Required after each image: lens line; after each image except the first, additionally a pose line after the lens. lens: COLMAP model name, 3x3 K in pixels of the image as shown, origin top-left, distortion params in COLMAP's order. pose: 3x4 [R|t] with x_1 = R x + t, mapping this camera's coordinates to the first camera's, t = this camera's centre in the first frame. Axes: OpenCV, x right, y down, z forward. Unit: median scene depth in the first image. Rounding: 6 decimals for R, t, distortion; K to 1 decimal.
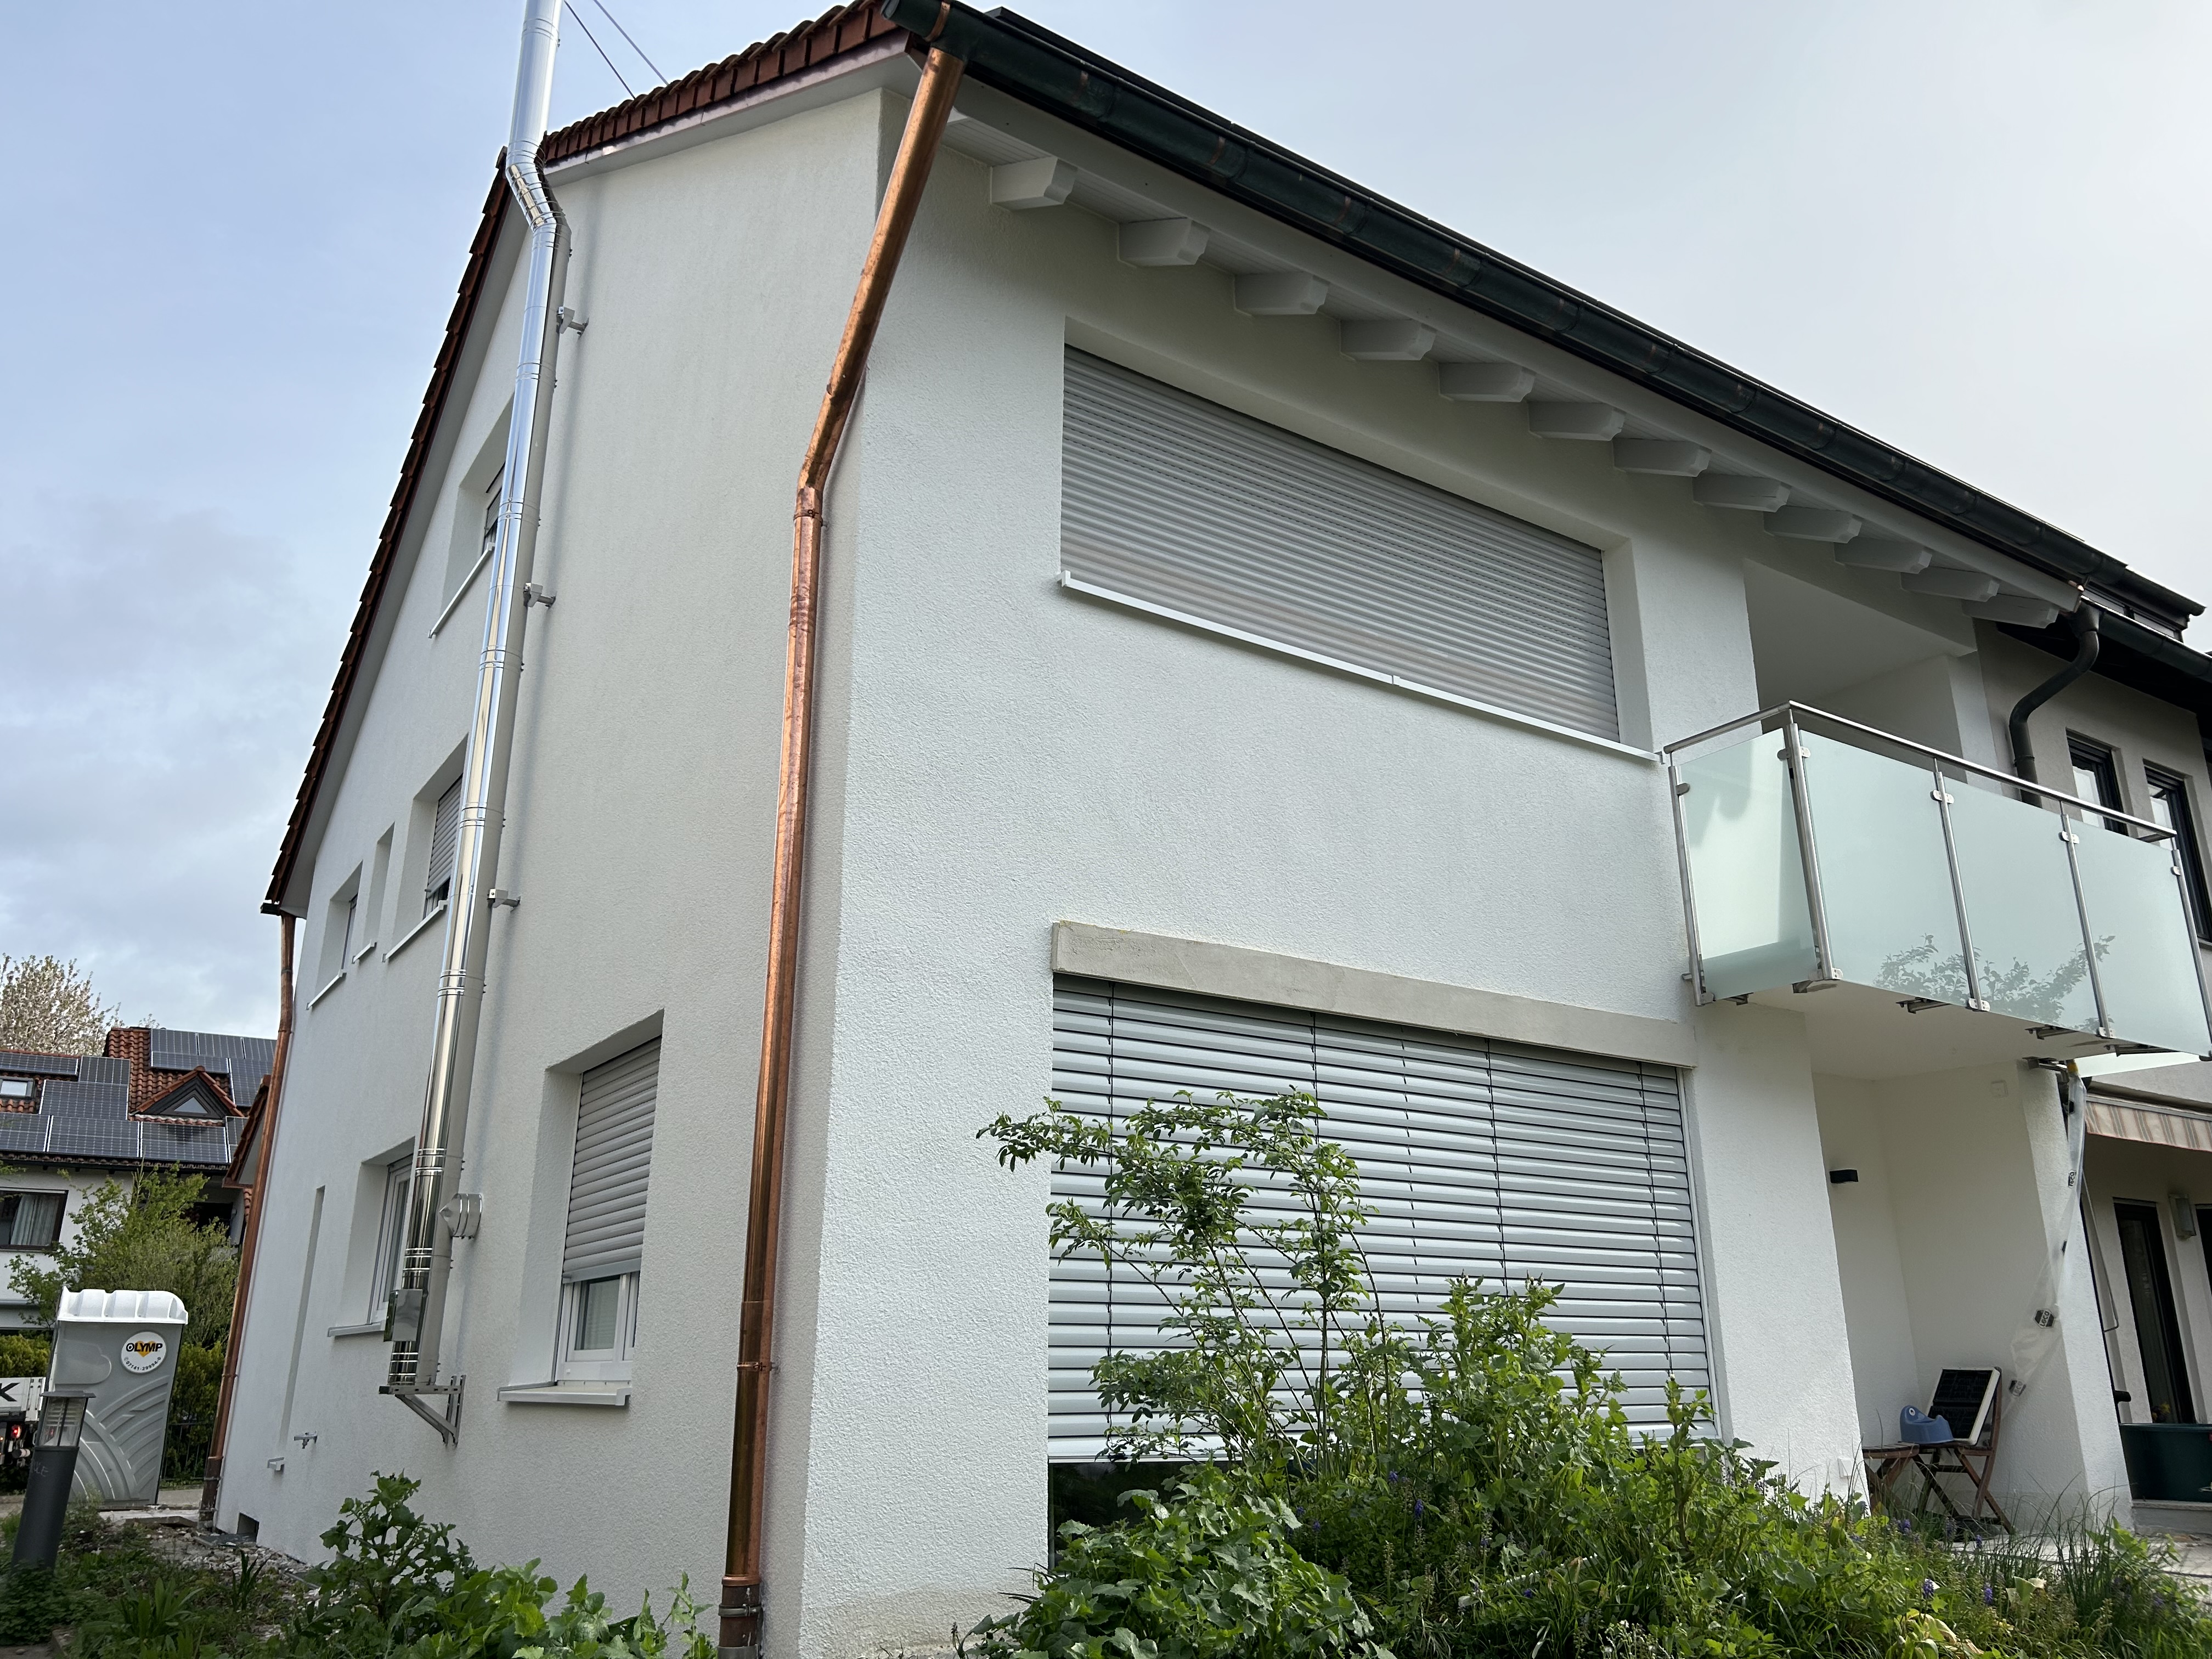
lens RADIAL K [[1673.1, 0, 1103.8], [0, 1673.1, 817.1], [0, 0, 1]] dist [0.037404, -0.043260]
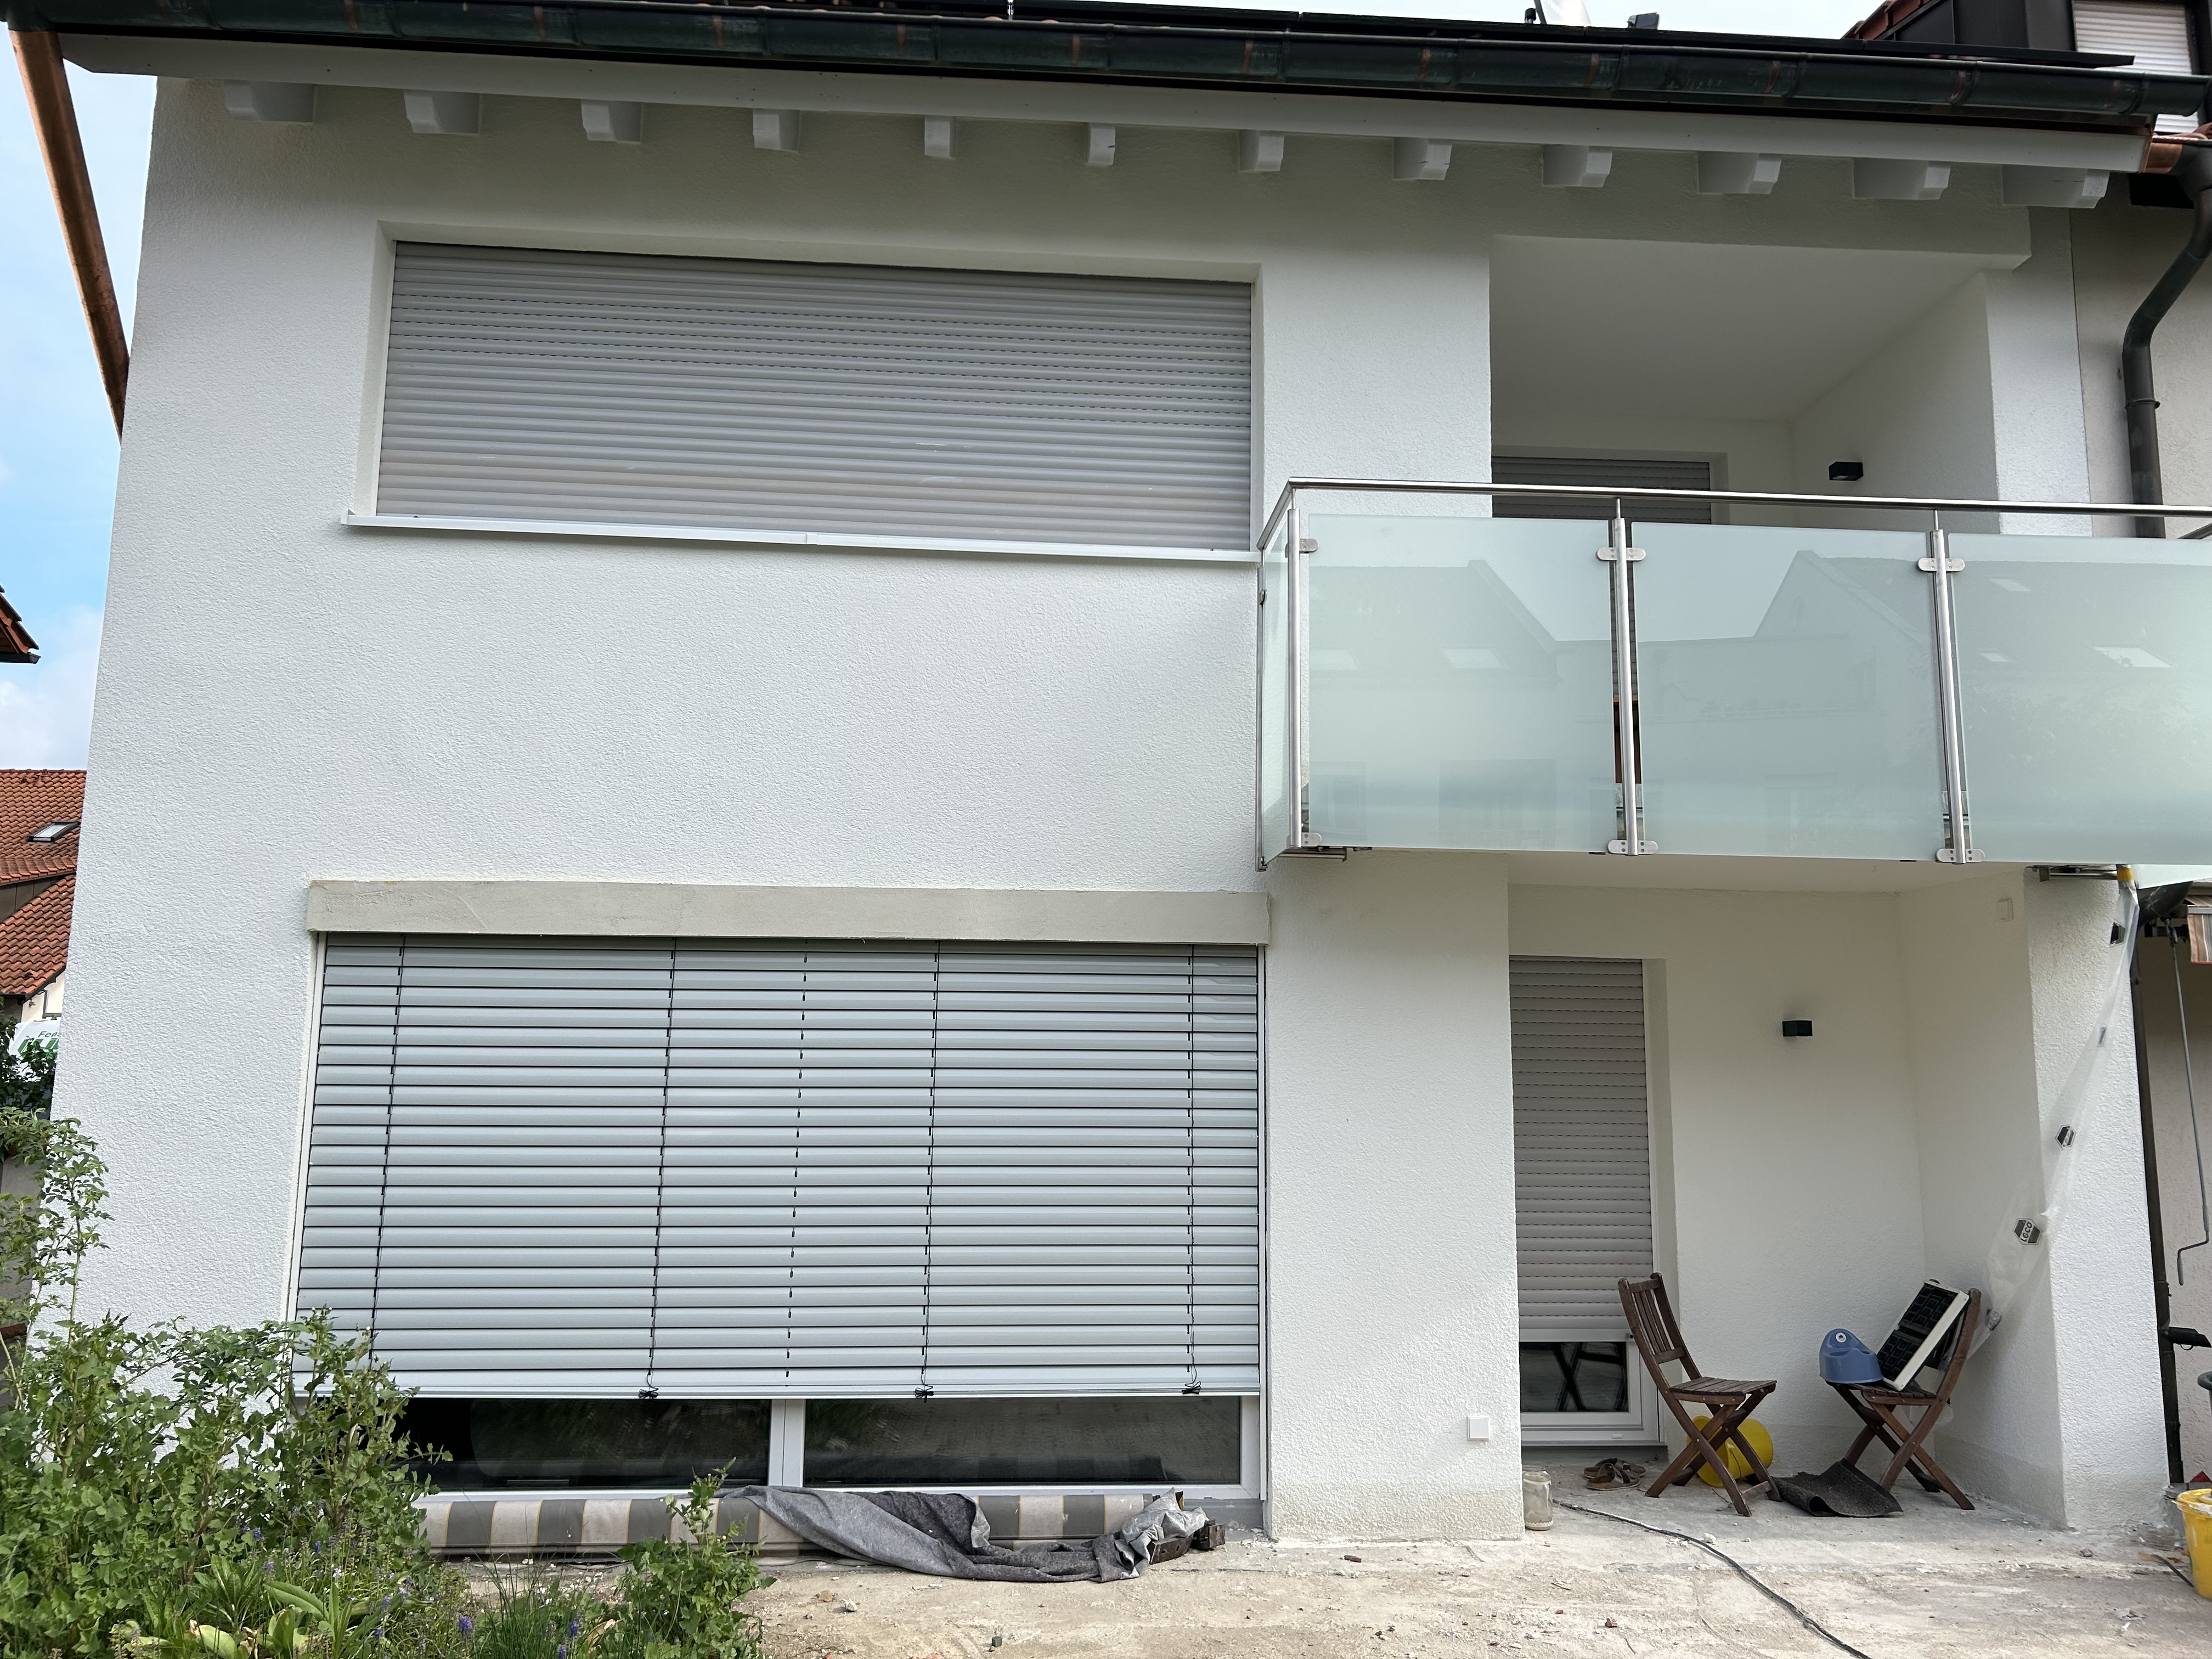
lens RADIAL K [[1673.1, 0, 1109.6], [0, 1673.1, 842.1], [0, 0, 1]] dist [0.037404, -0.043260]
pose [[0.871908, -0.060677, -0.485896, 0.677272], [0.146720, 0.979075, 0.141017, -0.025397], [0.467172, -0.194244, 0.862566, 0.275813]]
